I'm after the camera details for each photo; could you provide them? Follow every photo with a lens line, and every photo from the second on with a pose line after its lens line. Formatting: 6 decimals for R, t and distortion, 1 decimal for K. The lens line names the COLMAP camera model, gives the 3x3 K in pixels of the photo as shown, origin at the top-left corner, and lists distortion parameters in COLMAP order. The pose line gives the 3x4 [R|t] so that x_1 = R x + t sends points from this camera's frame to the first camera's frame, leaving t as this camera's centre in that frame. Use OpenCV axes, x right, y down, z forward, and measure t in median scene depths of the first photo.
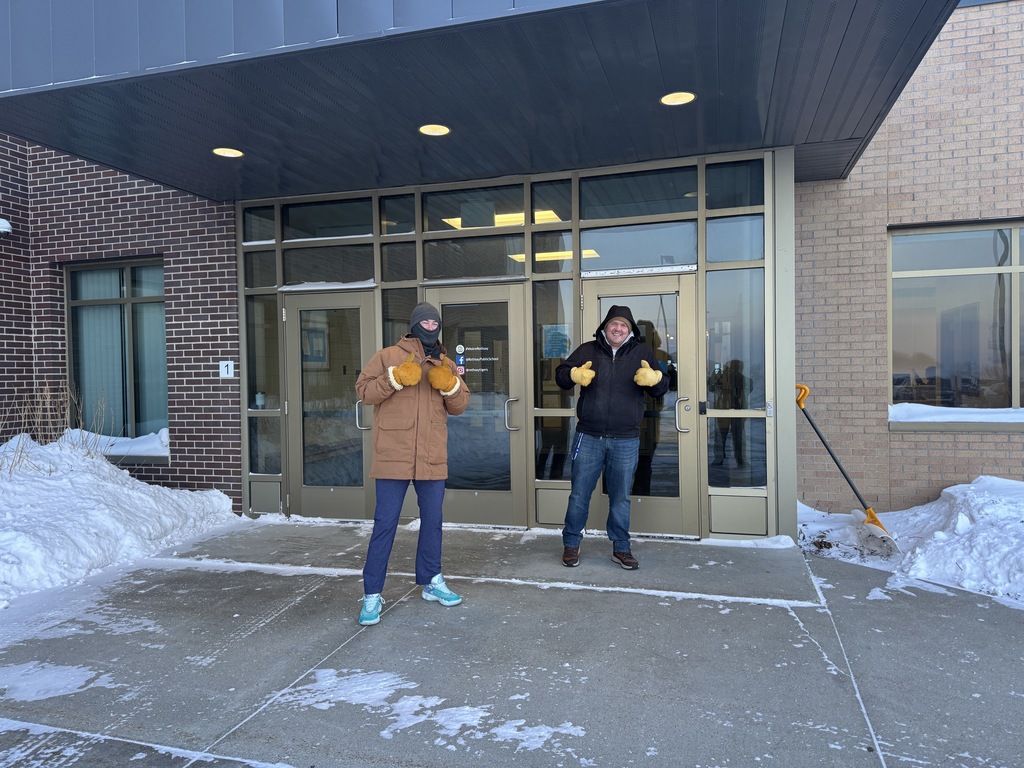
lens RADIAL K [[722.7, 0, 512.0], [0, 722.7, 384.0], [0, 0, 1]] dist [0.028668, -0.052120]
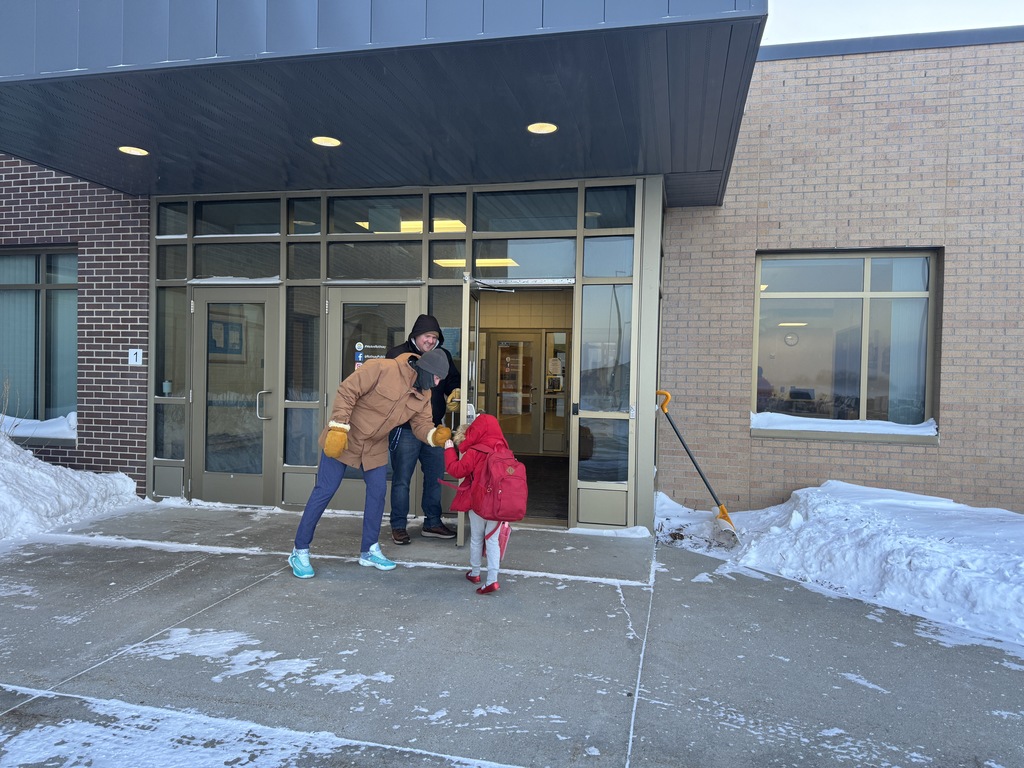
lens RADIAL K [[719.5, 0, 512.0], [0, 719.5, 384.0], [0, 0, 1]] dist [0.018891, -0.032067]
pose [[0.997415, 0.038069, 0.060939, 0.091906], [-0.037672, 0.999261, -0.007643, 0.006773], [-0.061185, 0.005327, 0.998112, -0.070521]]
